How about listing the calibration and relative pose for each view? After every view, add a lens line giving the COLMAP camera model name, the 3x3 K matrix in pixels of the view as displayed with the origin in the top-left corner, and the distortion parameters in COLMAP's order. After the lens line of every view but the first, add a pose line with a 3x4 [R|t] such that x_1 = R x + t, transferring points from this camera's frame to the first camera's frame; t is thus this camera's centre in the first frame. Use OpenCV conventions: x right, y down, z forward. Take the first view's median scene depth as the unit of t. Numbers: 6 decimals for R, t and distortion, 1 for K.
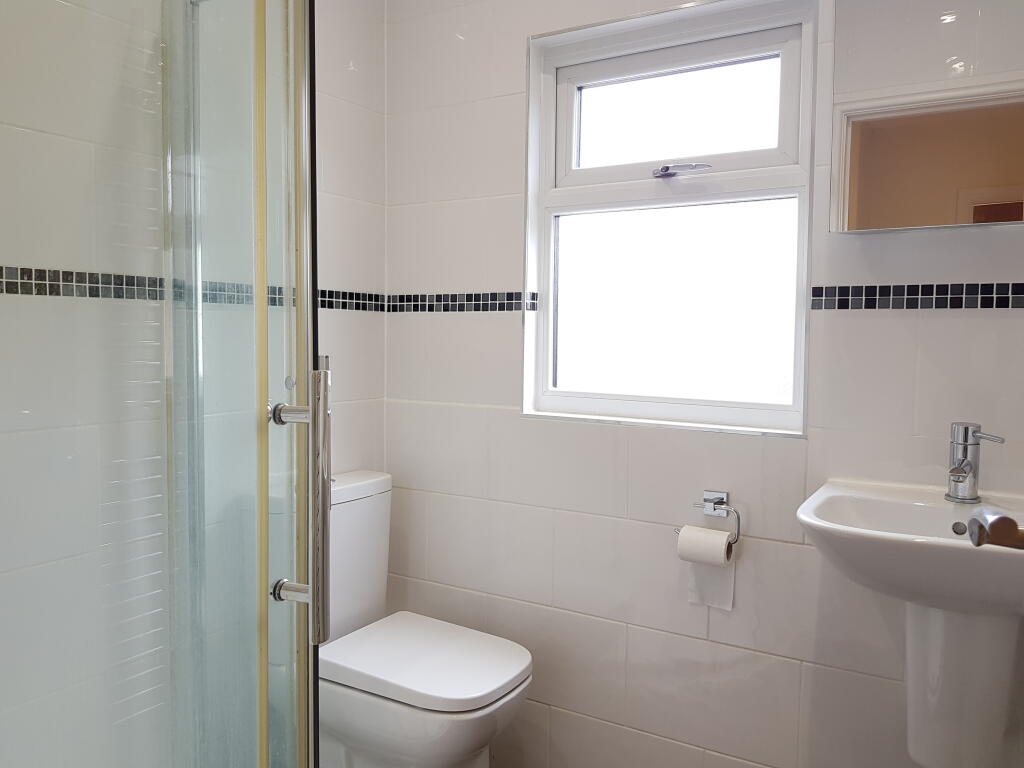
lens RADIAL K [[806.8, 0, 518.5], [0, 806.8, 382.6], [0, 0, 1]] dist [0.000601, -0.004667]
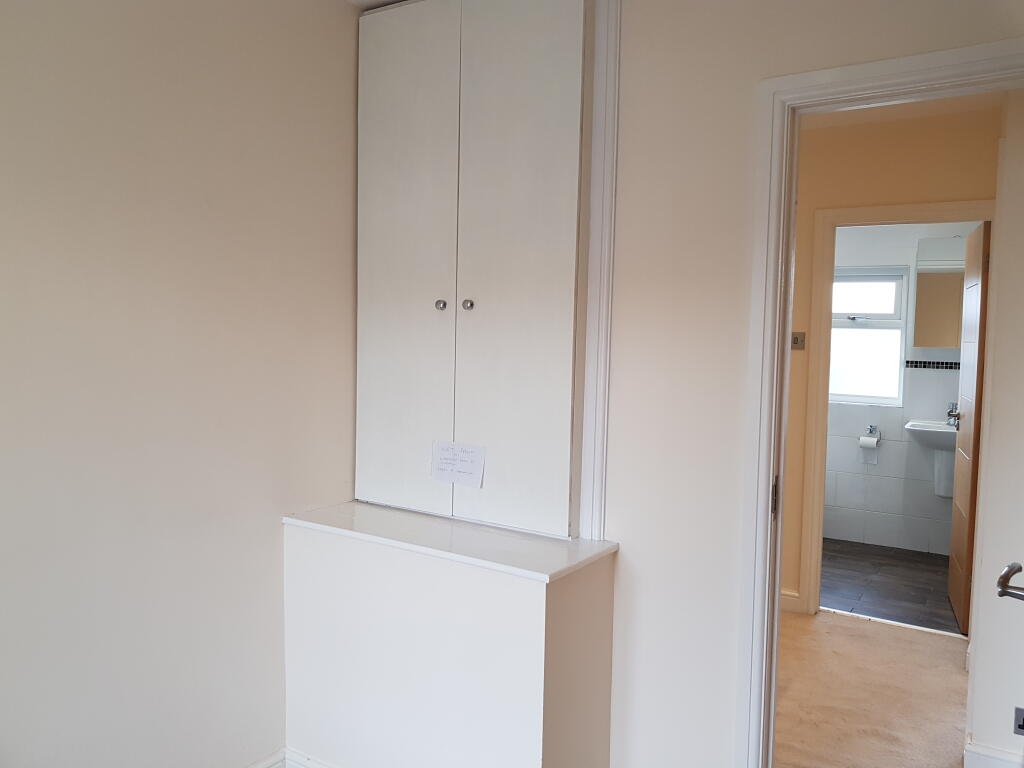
lens RADIAL K [[806.8, 0, 504.2], [0, 806.8, 384.2], [0, 0, 1]] dist [0.000601, -0.004667]
pose [[0.998214, 0.001047, -0.059730, -1.040793], [0.000438, 0.999691, 0.024838, -0.105870], [0.059738, -0.024820, 0.997906, -2.301833]]
